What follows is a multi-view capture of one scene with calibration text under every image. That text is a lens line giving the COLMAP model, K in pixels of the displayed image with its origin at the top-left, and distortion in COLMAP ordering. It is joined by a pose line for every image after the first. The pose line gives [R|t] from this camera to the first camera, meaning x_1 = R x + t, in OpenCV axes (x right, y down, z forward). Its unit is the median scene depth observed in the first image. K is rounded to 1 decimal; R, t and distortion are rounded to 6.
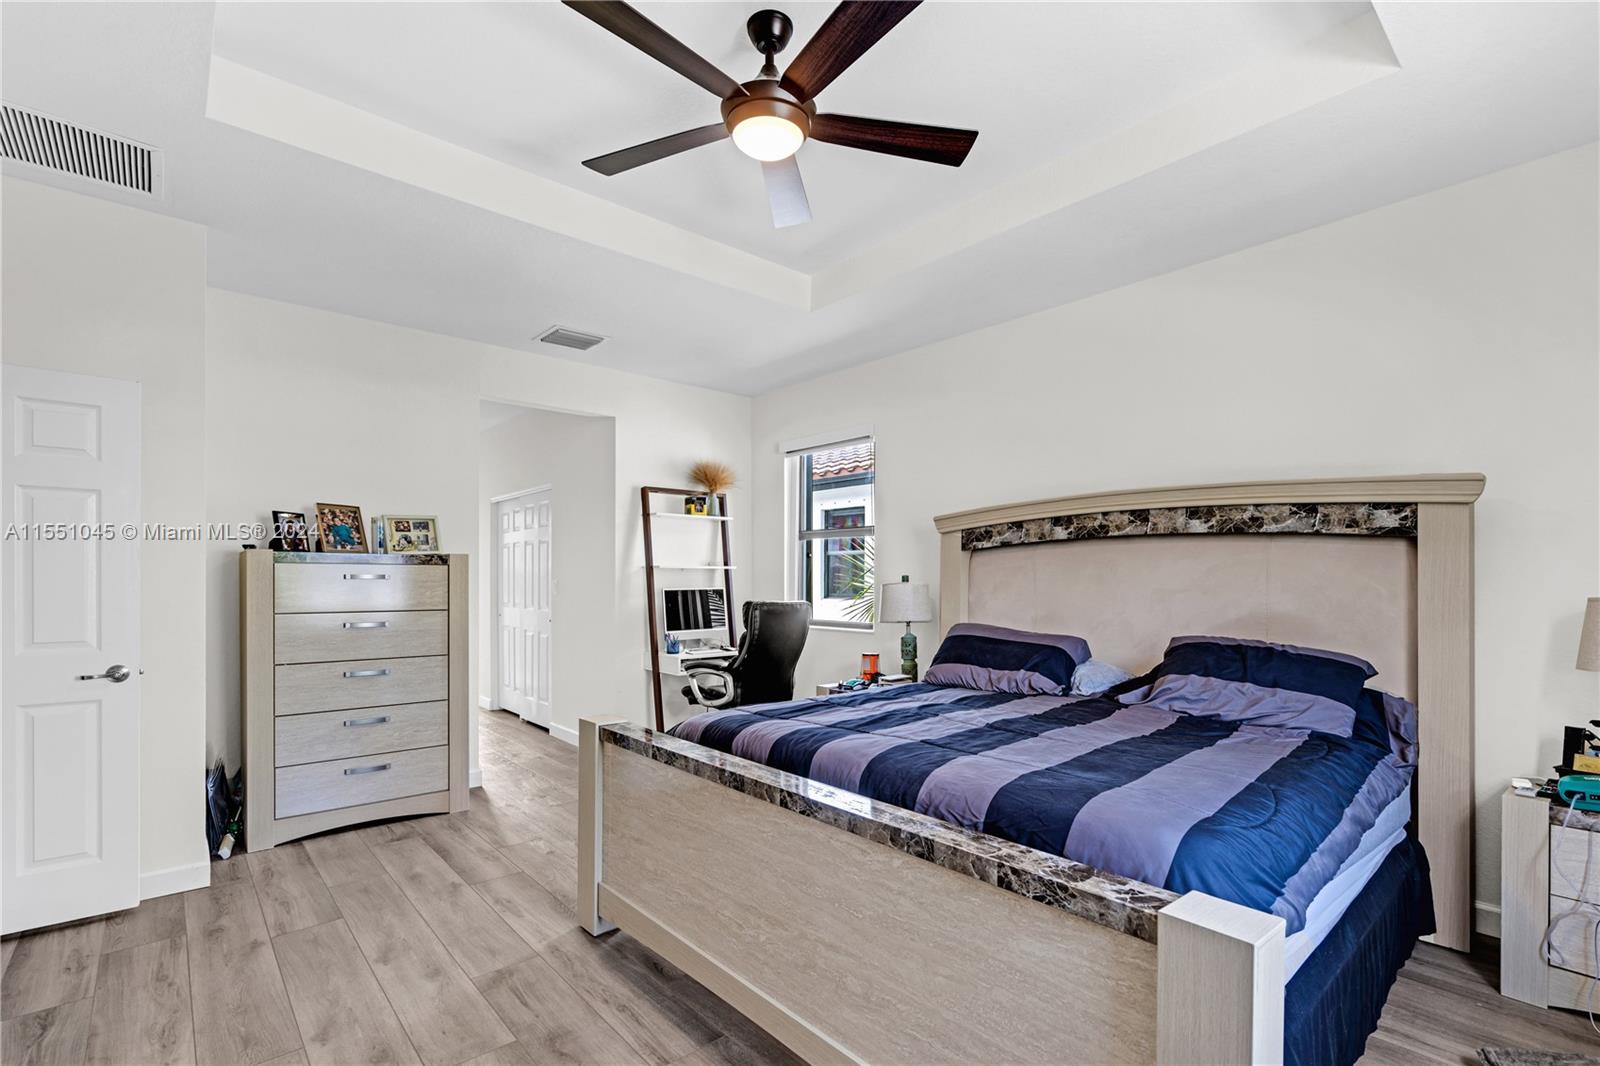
lens RADIAL K [[727.8, 0, 789.0], [0, 727.8, 580.2], [0, 0, 1]] dist [-0.001504, 0.000485]
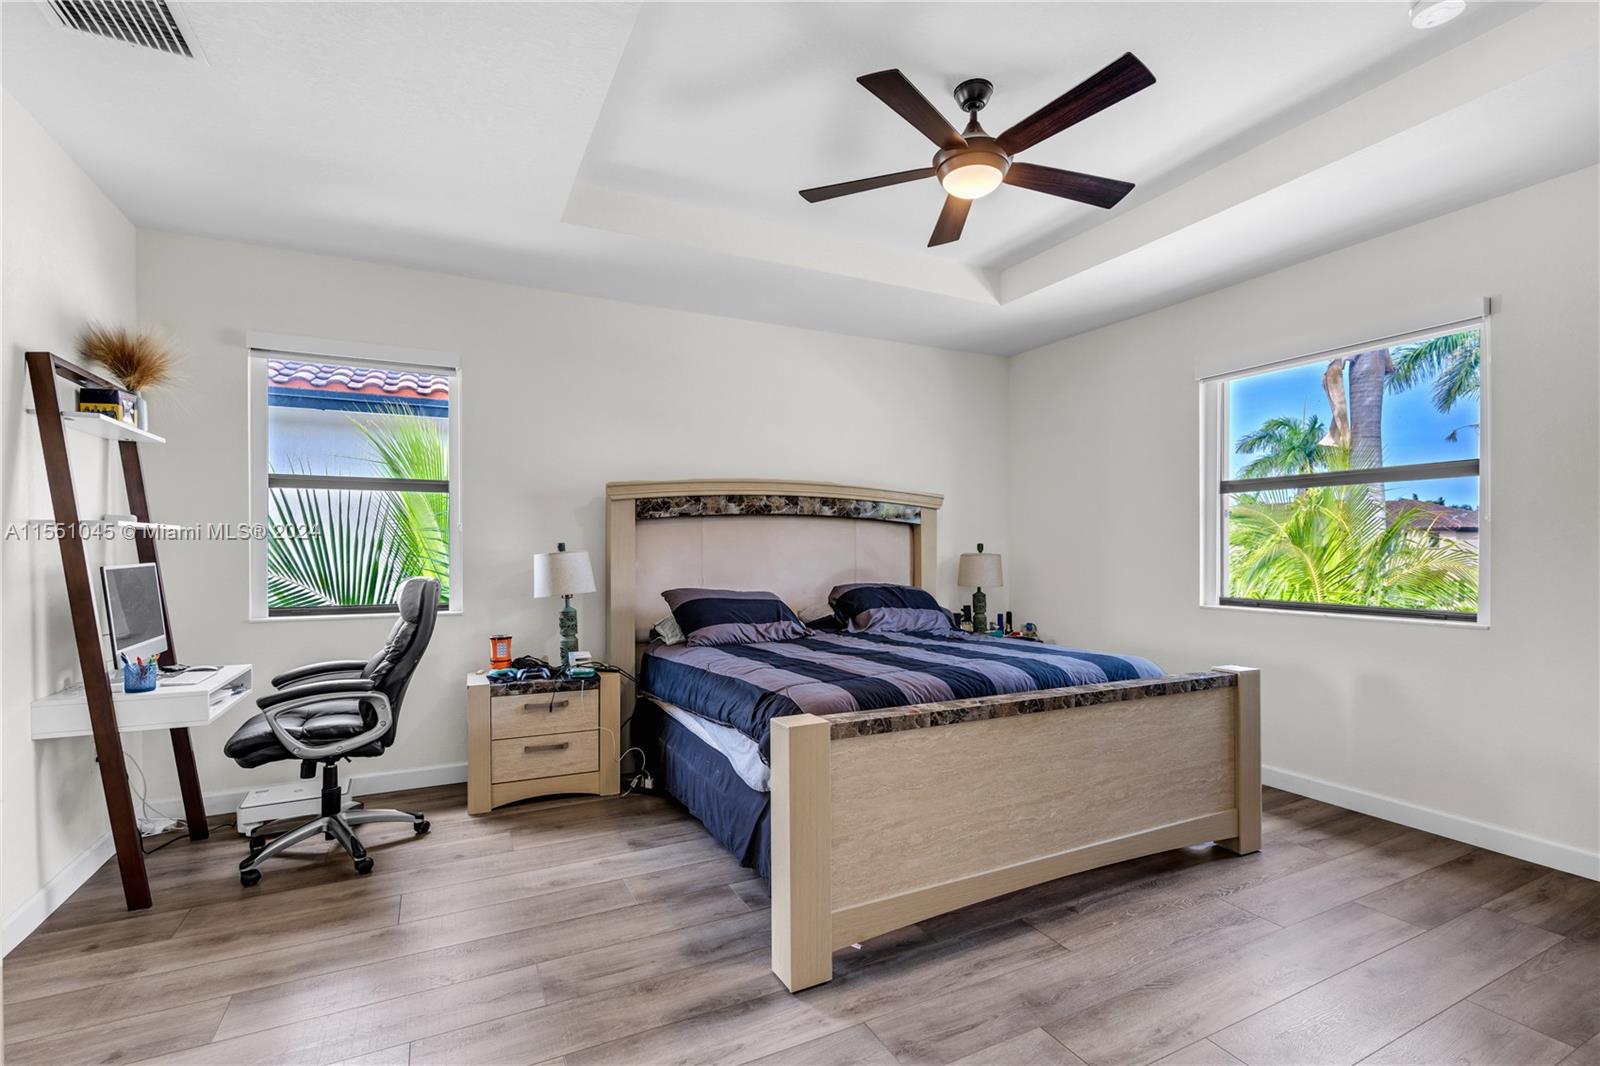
lens RADIAL K [[727.8, 0, 795.3], [0, 727.8, 546.2], [0, 0, 1]] dist [-0.001504, 0.000485]
pose [[0.250634, 0.000304, 0.968082, -0.812037], [0.003171, 0.999994, -0.001135, -0.000858], [-0.968077, 0.003354, 0.250632, 0.627389]]
